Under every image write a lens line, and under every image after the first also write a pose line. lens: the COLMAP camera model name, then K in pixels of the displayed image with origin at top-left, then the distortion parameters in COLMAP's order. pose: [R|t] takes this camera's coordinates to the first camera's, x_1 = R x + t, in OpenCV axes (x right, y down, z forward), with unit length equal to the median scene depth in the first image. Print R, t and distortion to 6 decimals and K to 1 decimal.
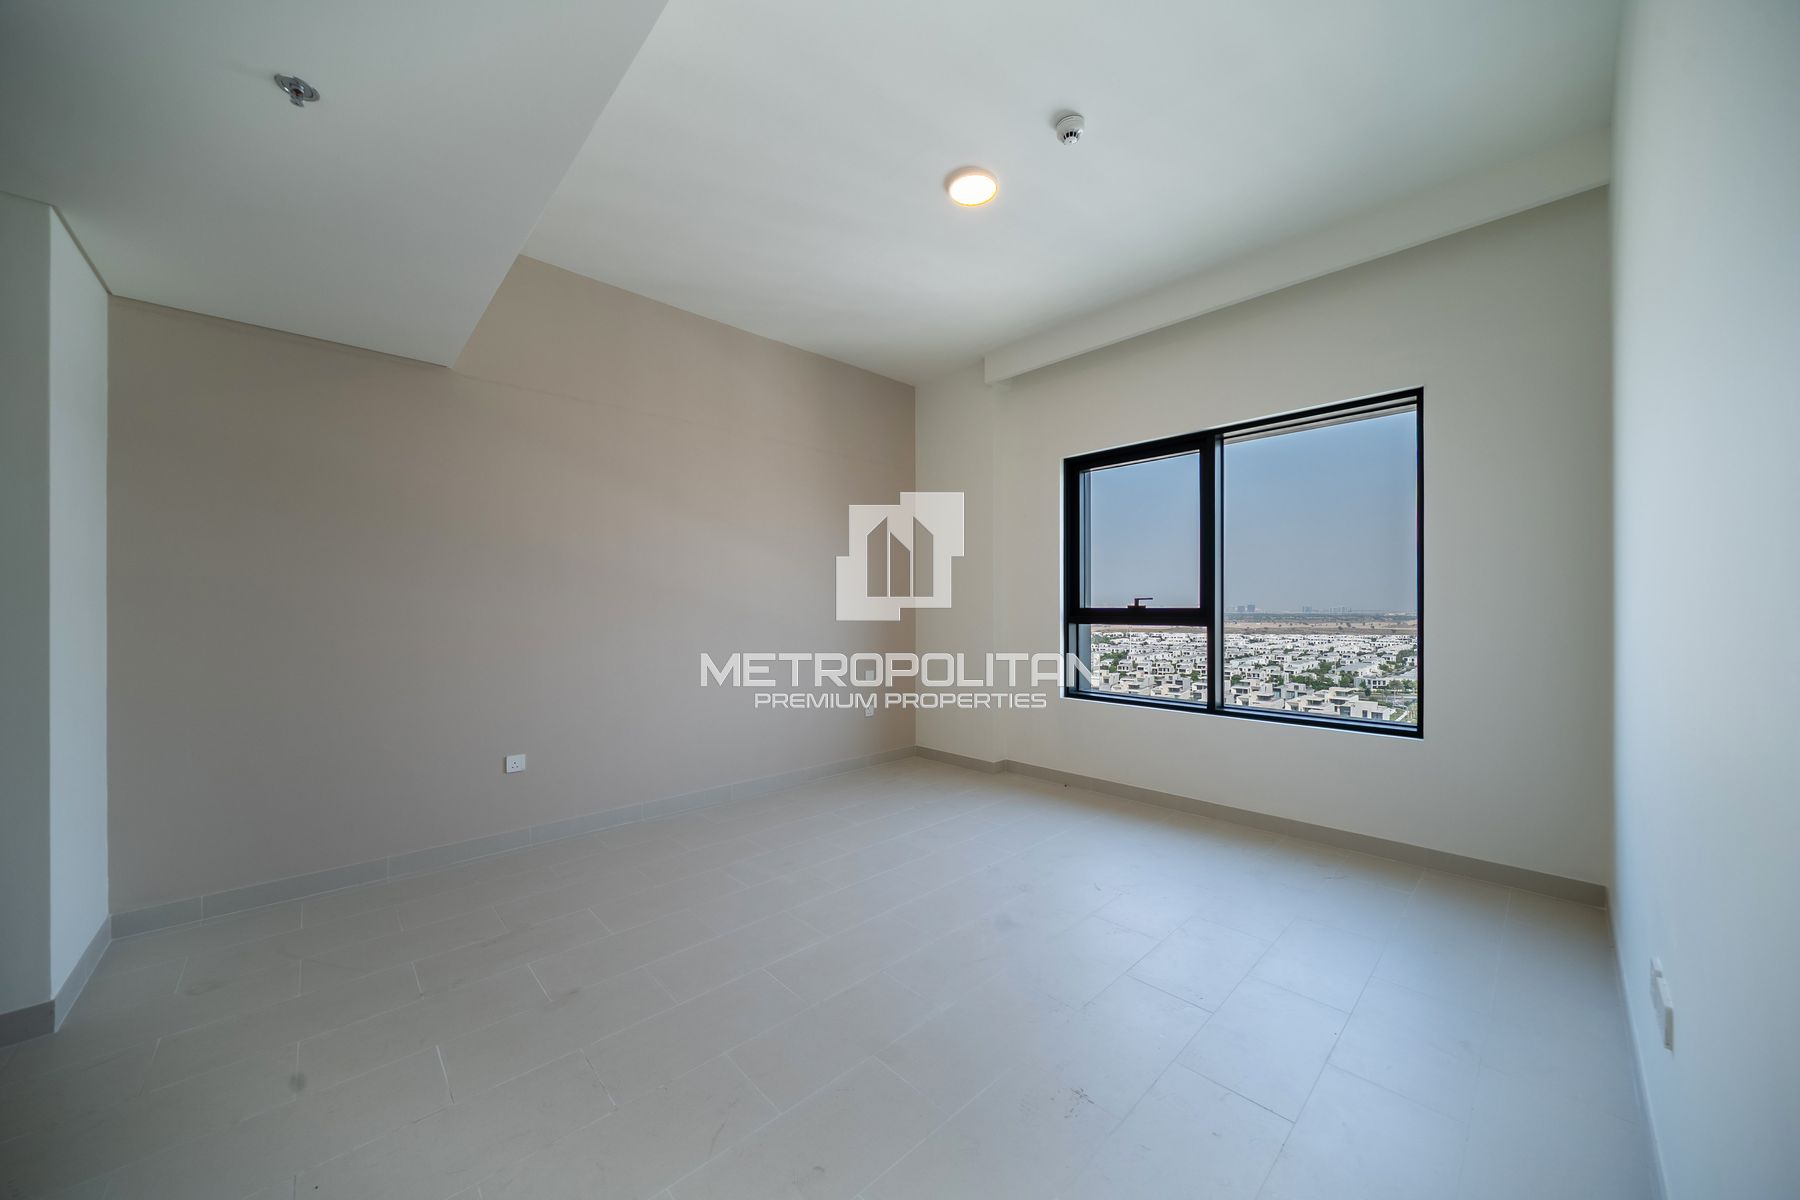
lens RADIAL K [[624.0, 0, 894.6], [0, 624.0, 596.4], [0, 0, 1]] dist [-0.007401, -0.000073]
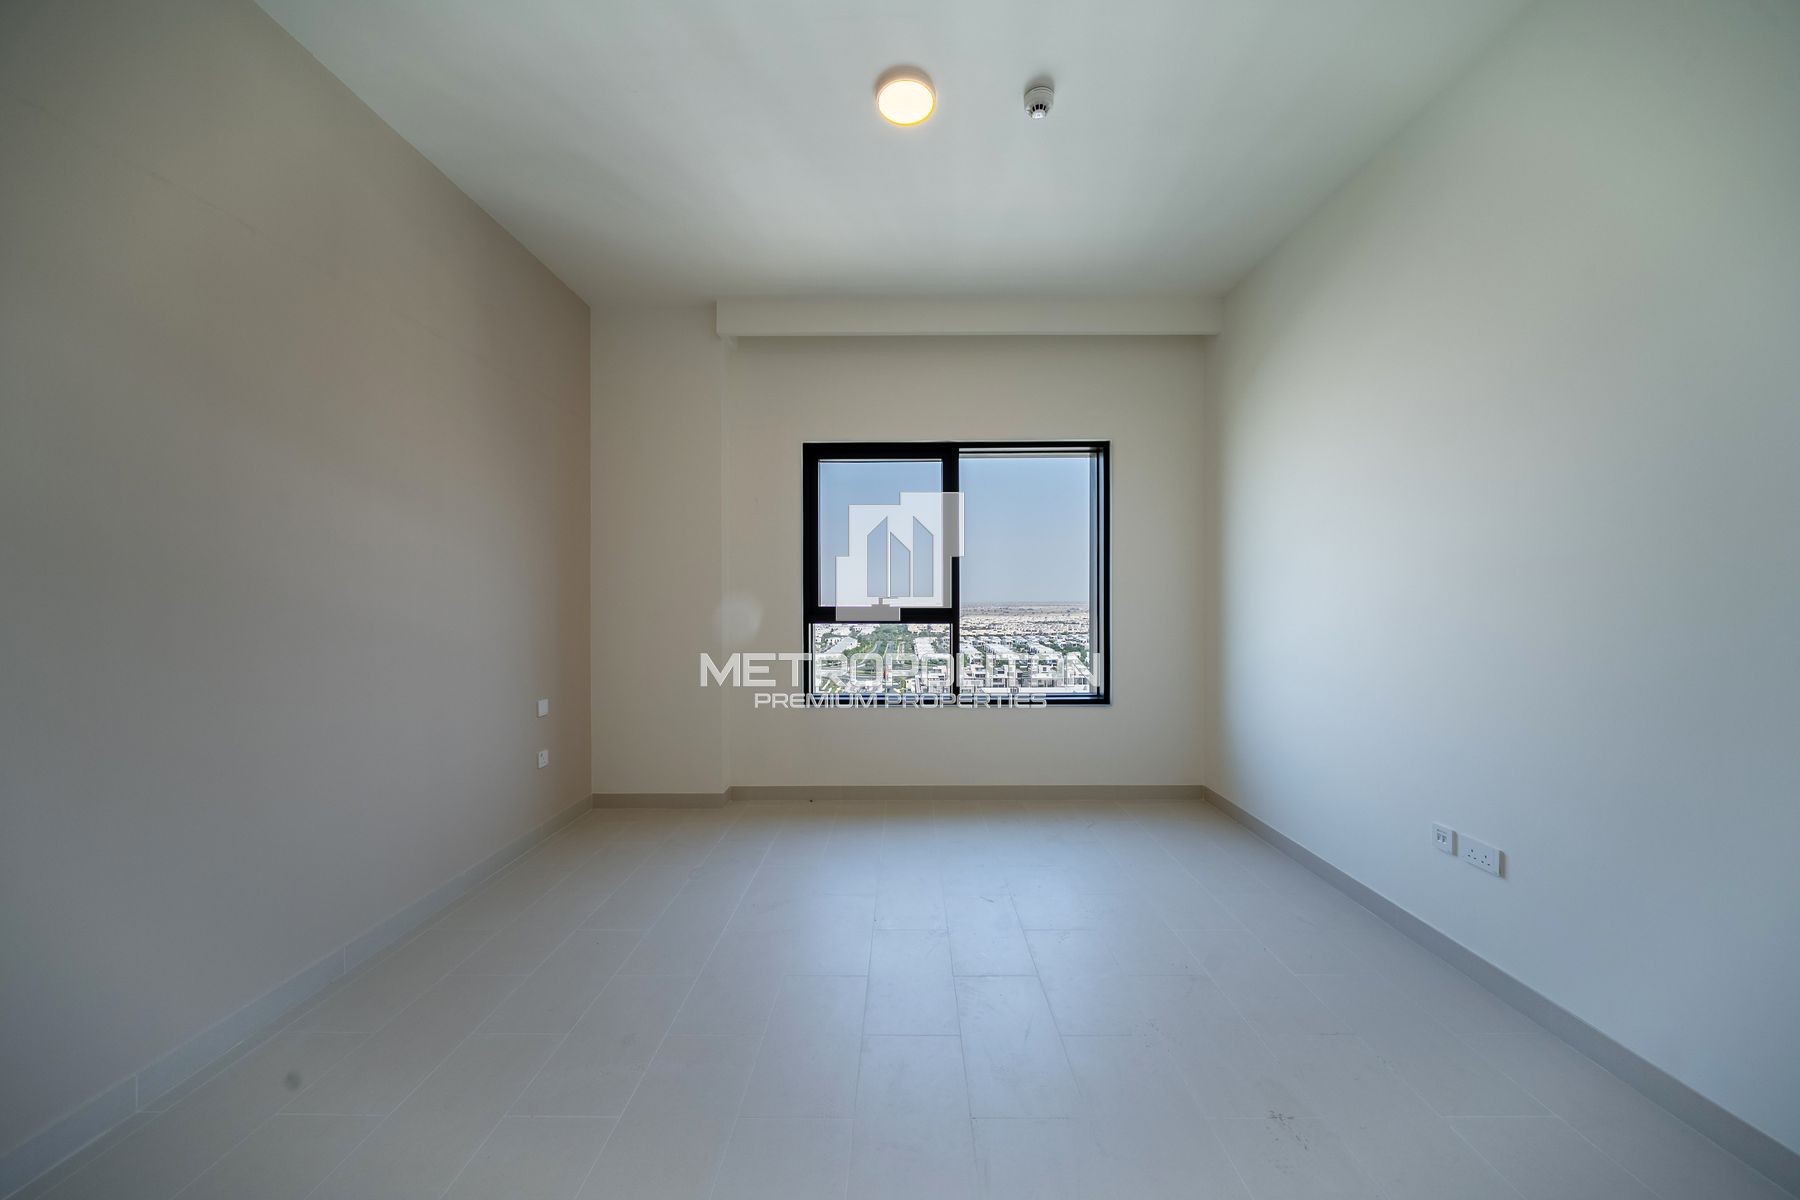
lens RADIAL K [[625.7, 0, 899.0], [0, 625.7, 586.4], [0, 0, 1]] dist [-0.003486, -0.000088]
pose [[0.687972, 0.014609, 0.725590, -0.313754], [-0.012474, 0.999888, -0.008304, -0.004963], [-0.725630, -0.003338, 0.688077, 0.284323]]
